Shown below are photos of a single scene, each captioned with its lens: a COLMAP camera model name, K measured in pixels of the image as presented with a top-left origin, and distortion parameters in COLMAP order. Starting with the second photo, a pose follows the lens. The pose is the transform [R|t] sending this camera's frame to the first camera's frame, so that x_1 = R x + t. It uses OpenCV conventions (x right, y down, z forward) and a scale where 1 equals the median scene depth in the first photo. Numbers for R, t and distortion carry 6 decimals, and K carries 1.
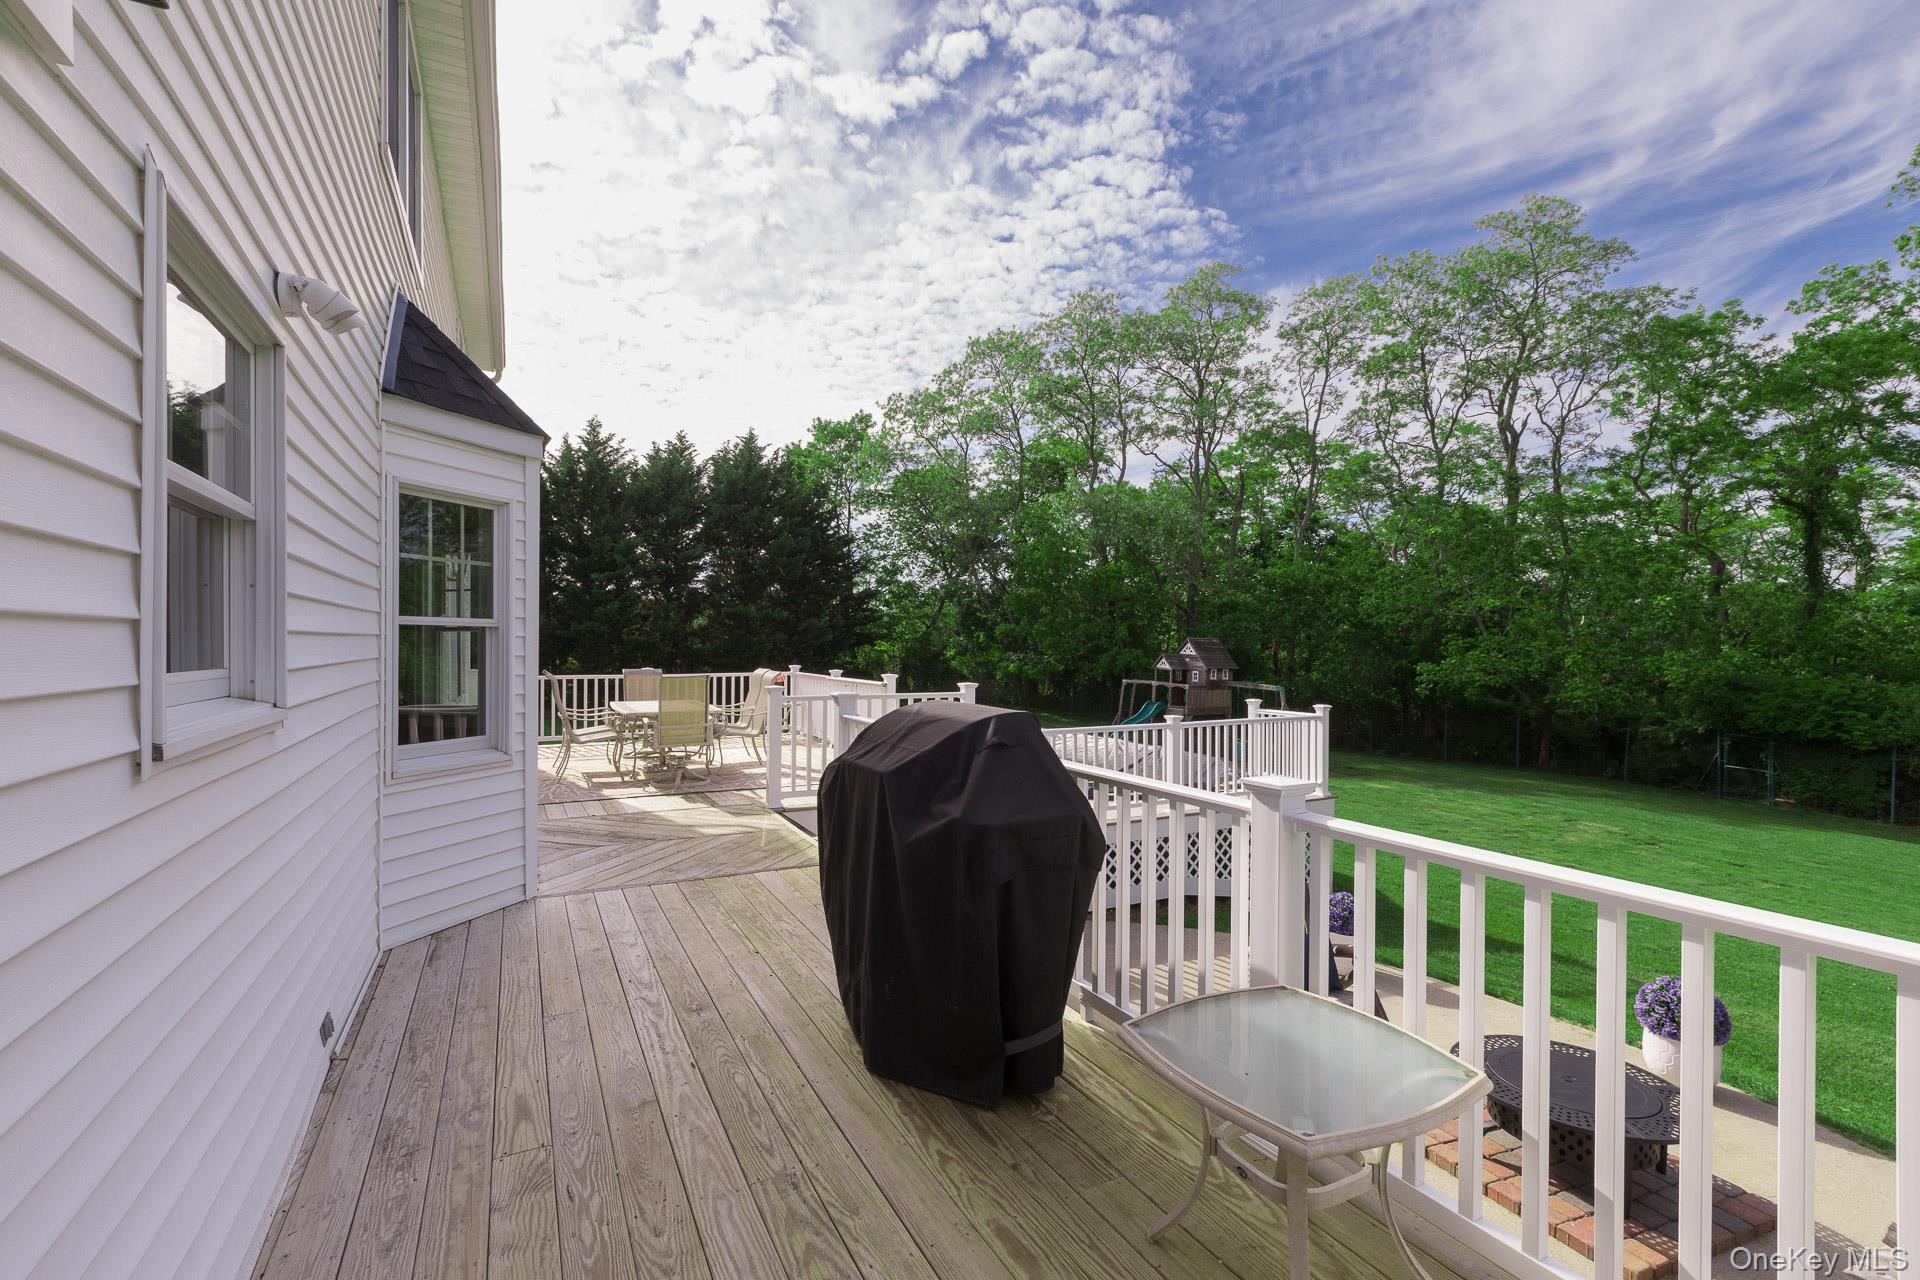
lens RADIAL K [[865.4, 0, 960.0], [0, 865.4, 640.0], [0, 0, 1]] dist [0.001124, -0.000212]
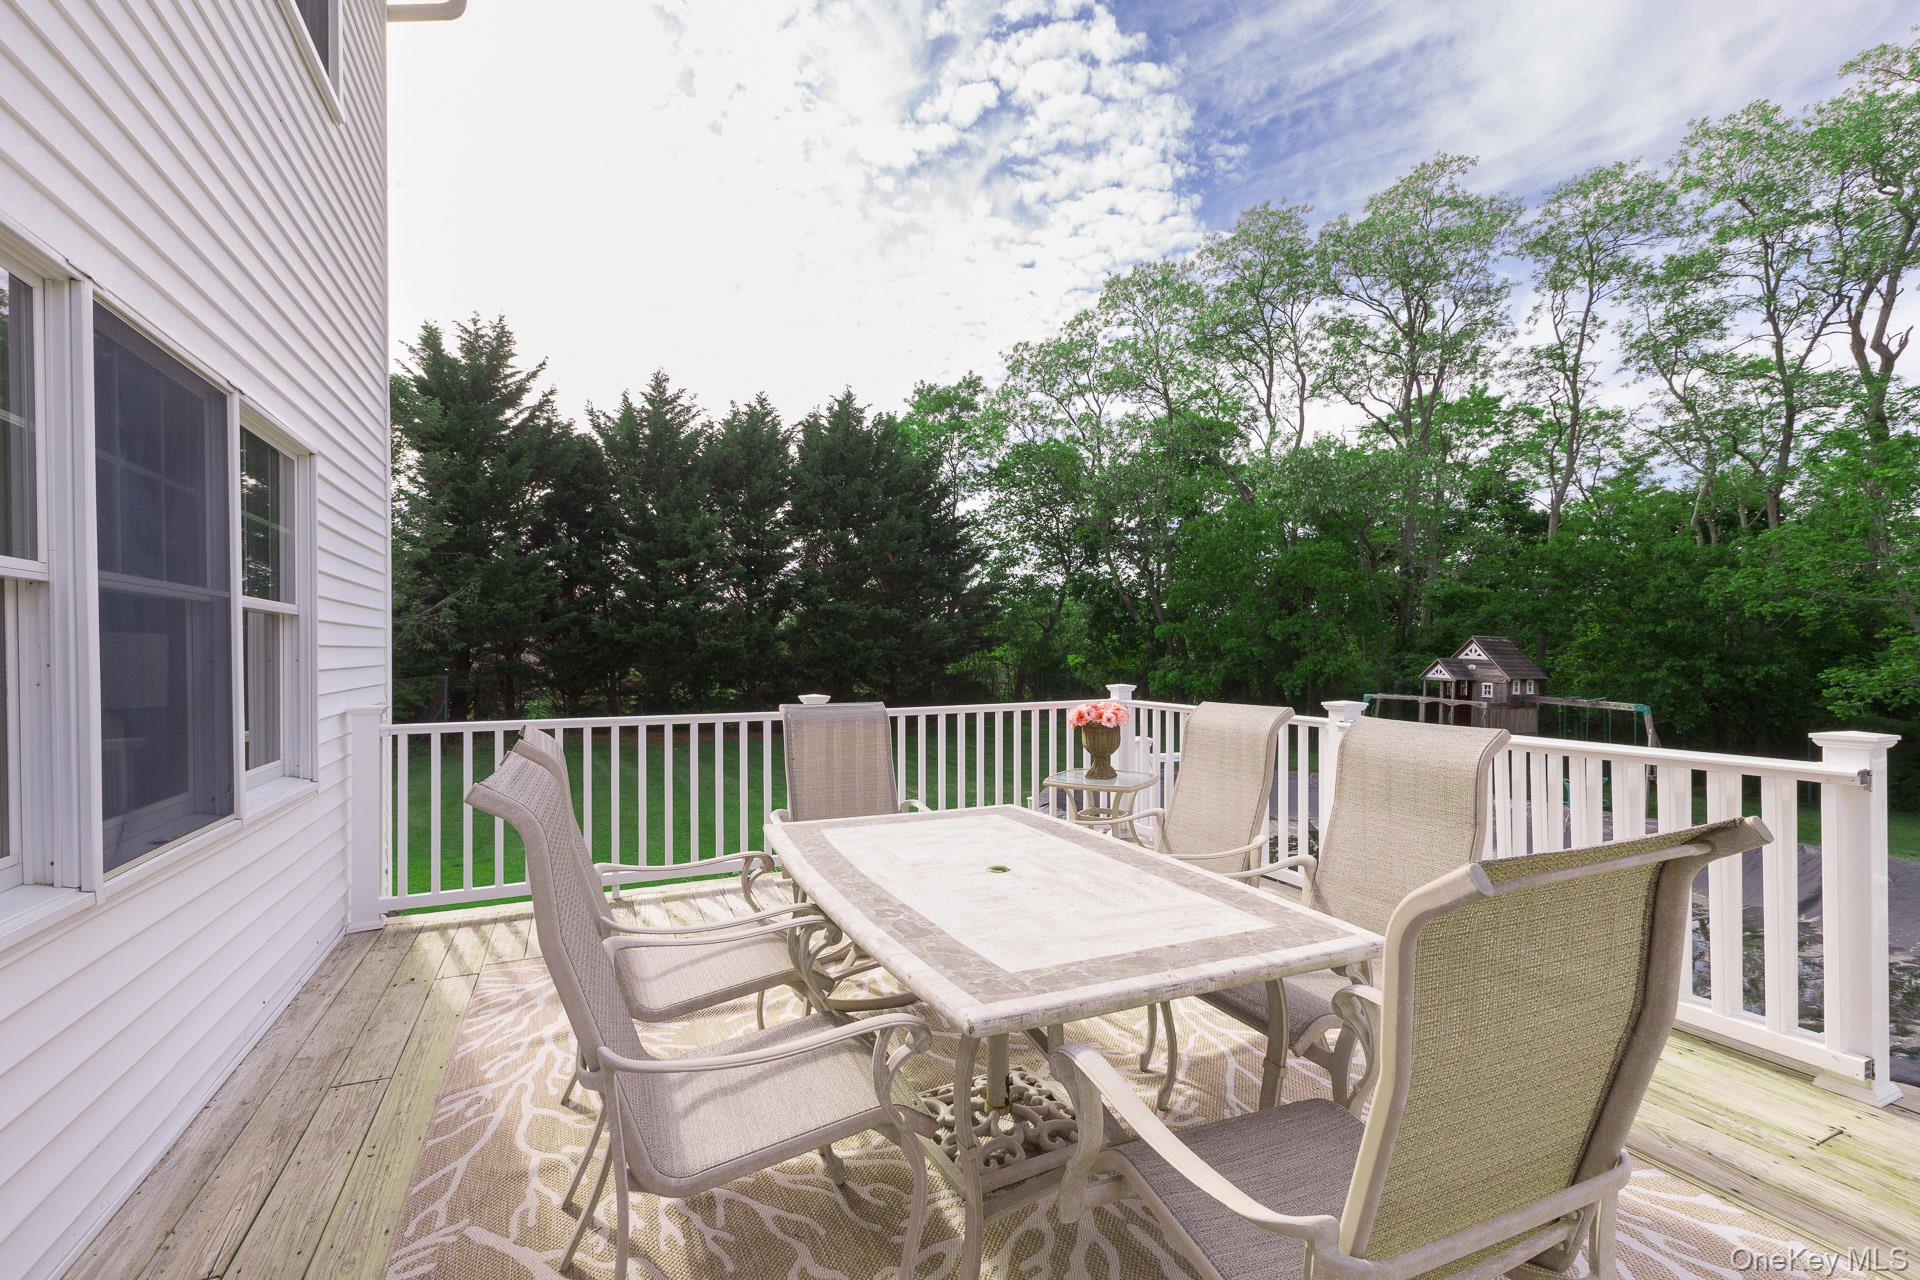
lens RADIAL K [[854.7, 0, 967.5], [0, 854.7, 648.5], [0, 0, 1]] dist [0.019167, -0.000008]
pose [[0.998500, -0.004815, -0.054544, -0.086704], [0.004796, 0.999988, -0.000479, 0.004515], [0.054546, 0.000216, 0.998511, 0.200019]]
